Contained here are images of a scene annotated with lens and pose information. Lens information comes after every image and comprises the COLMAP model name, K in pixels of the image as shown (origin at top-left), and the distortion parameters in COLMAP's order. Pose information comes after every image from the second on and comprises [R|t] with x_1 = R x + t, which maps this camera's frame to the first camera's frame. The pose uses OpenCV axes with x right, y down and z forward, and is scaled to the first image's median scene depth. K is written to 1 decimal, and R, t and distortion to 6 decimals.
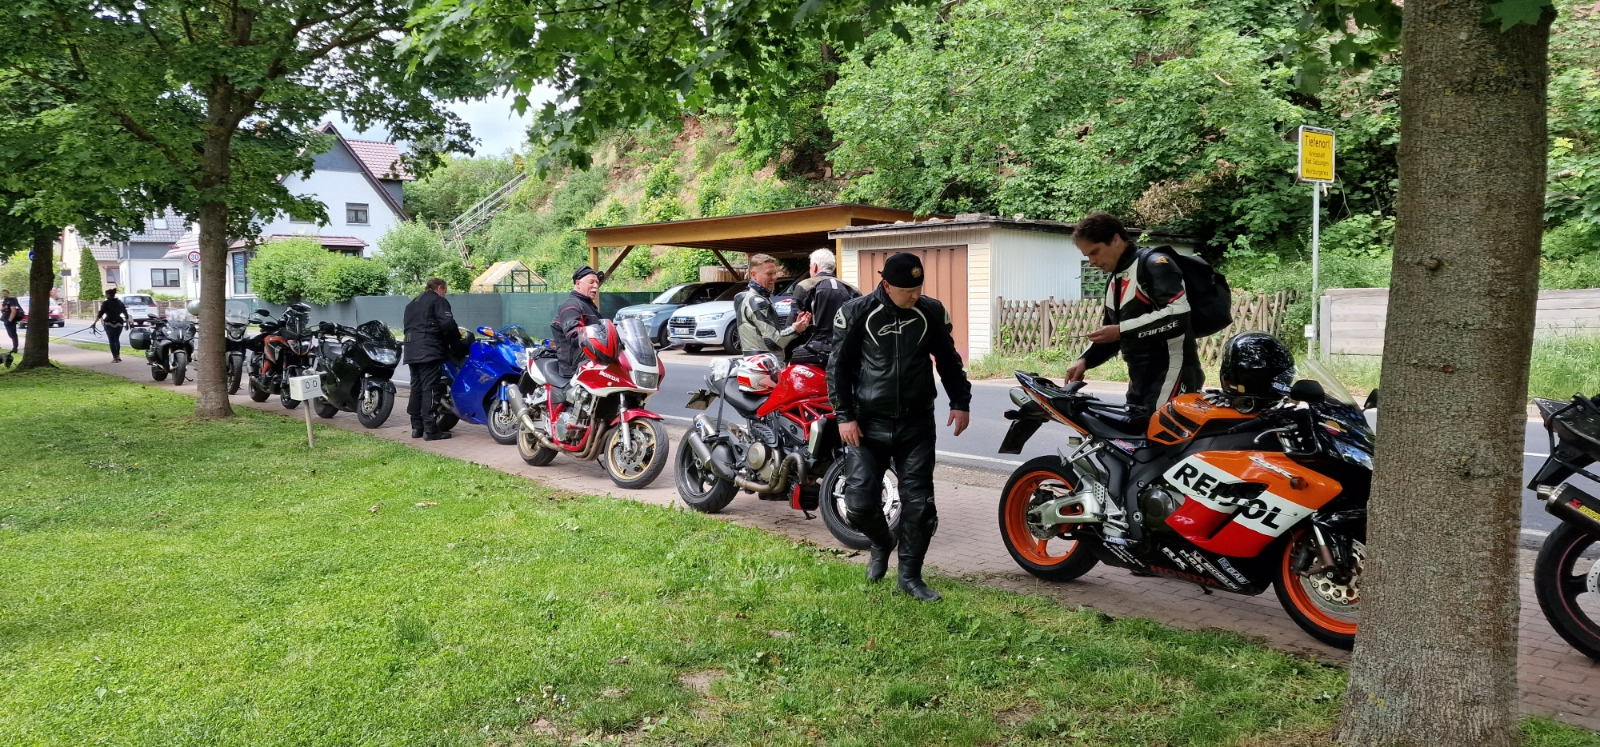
lens RADIAL K [[1069.6, 0, 821.2], [0, 1069.6, 364.4], [0, 0, 1]] dist [0.078384, -0.050576]
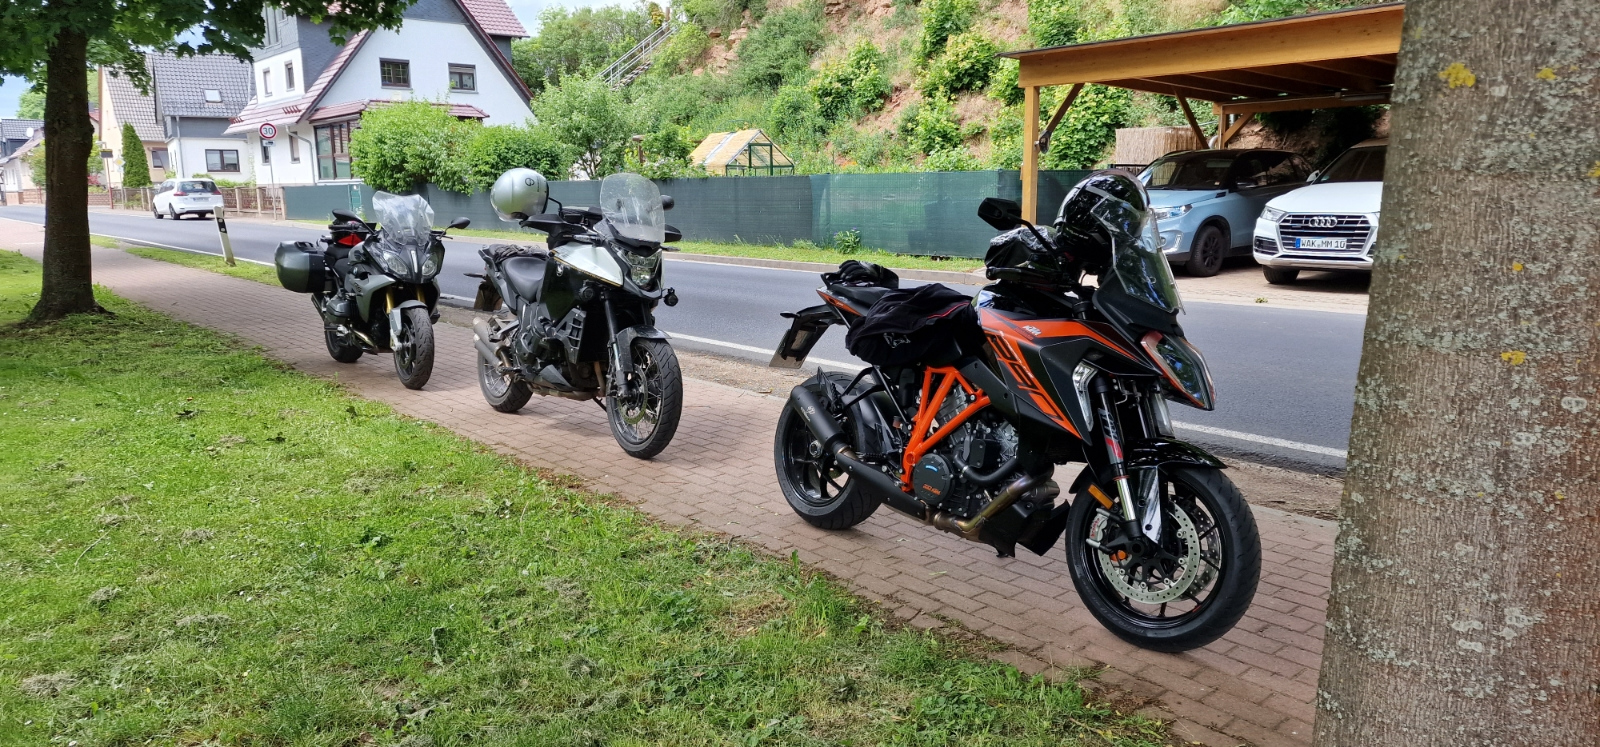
lens RADIAL K [[1069.6, 0, 821.2], [0, 1069.6, 364.4], [0, 0, 1]] dist [0.078384, -0.050576]
pose [[0.999542, 0.008539, -0.029041, -0.147784], [-0.005667, 0.995214, 0.097554, -0.010097], [0.029735, -0.097345, 0.994806, 0.211131]]
